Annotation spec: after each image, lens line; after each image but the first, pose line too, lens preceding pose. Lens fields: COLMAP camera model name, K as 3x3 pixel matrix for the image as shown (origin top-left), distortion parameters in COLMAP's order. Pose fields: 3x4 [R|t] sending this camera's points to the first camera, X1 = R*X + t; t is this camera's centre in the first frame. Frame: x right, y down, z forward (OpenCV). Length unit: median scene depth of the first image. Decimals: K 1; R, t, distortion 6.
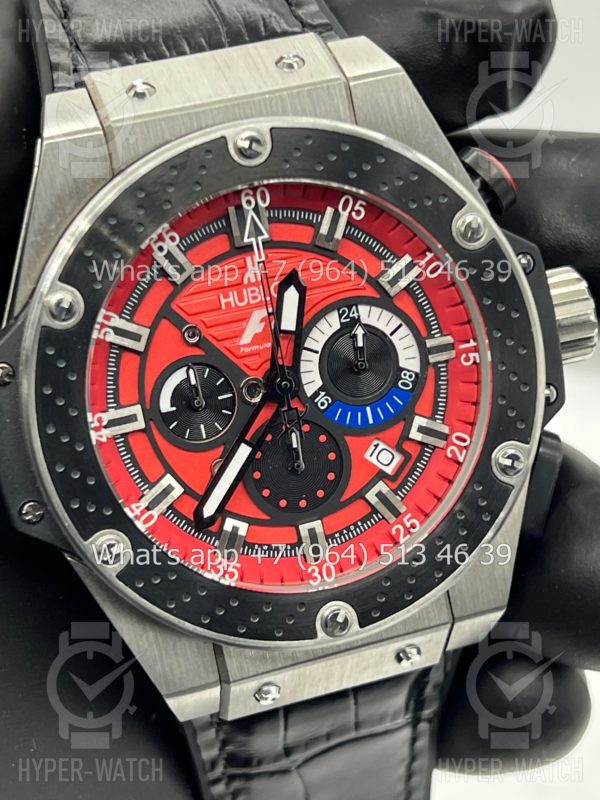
lens RADIAL K [[1822.5, 0, 300.0], [0, 1822.5, 400.0], [0, 0, 1]] dist [0.351596, 0.085851]
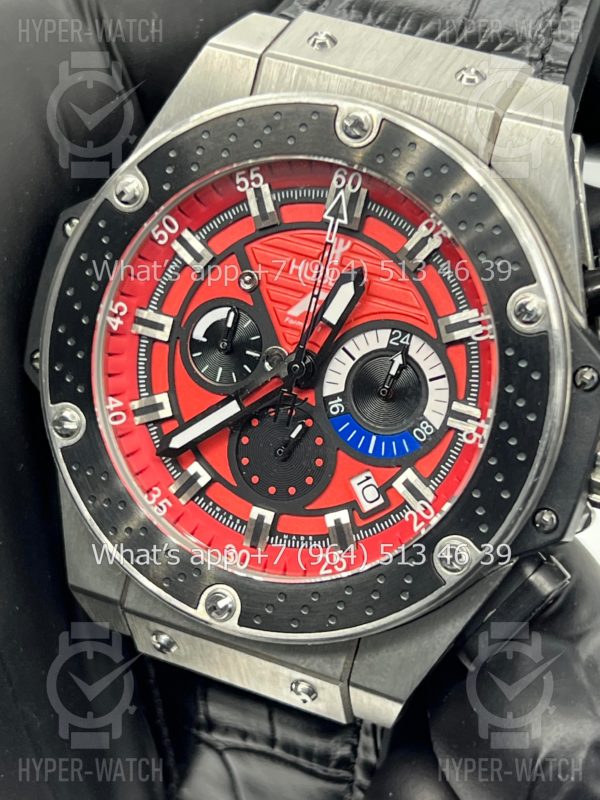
lens RADIAL K [[1822.5, 0, 300.0], [0, 1822.5, 400.0], [0, 0, 1]] dist [0.351596, 0.085851]
pose [[0.747454, 0.457146, -0.482007, 0.465944], [-0.471511, 0.876192, 0.099822, -0.090709], [0.467964, 0.152659, 0.870463, 0.156219]]
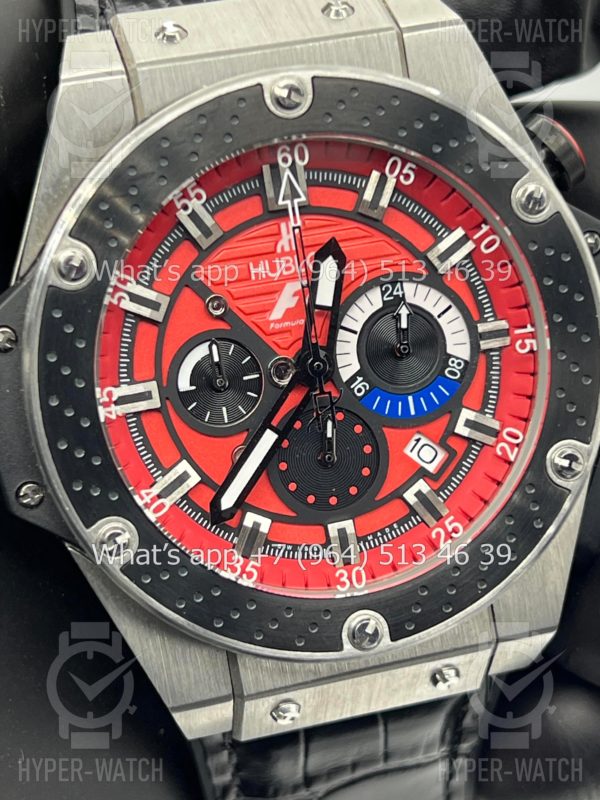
lens RADIAL K [[1822.5, 0, 300.0], [0, 1822.5, 400.0], [0, 0, 1]] dist [0.351596, 0.085851]
pose [[0.998743, 0.038360, -0.032272, 0.012501], [-0.039369, 0.998736, -0.031236, 0.036557], [0.031033, 0.032467, 0.998991, 0.102658]]
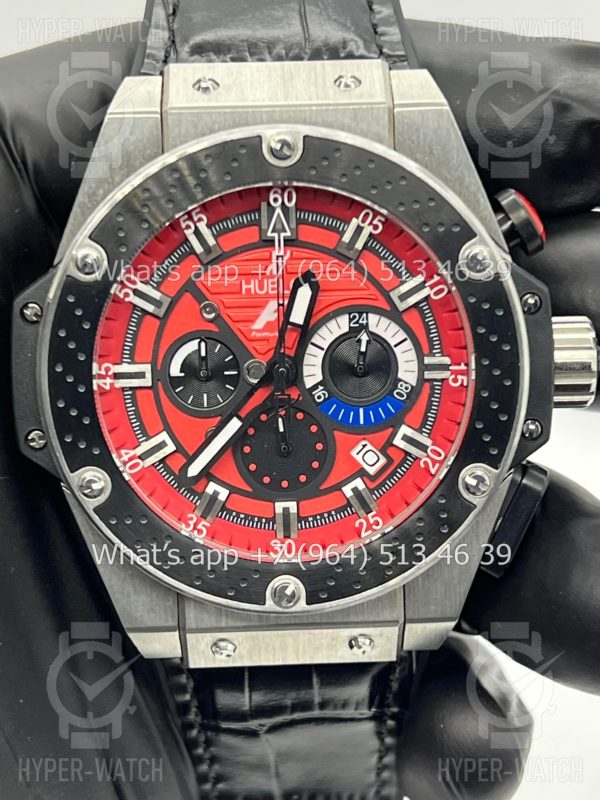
lens RADIAL K [[1831.7, 0, 298.9], [0, 1831.7, 420.8], [0, 0, 1]] dist [0.398332, -0.192936]
pose [[0.961199, 0.187722, -0.202131, 0.226478], [-0.191811, 0.981432, -0.000655, 0.019206], [0.198255, 0.039400, 0.979358, -0.069257]]
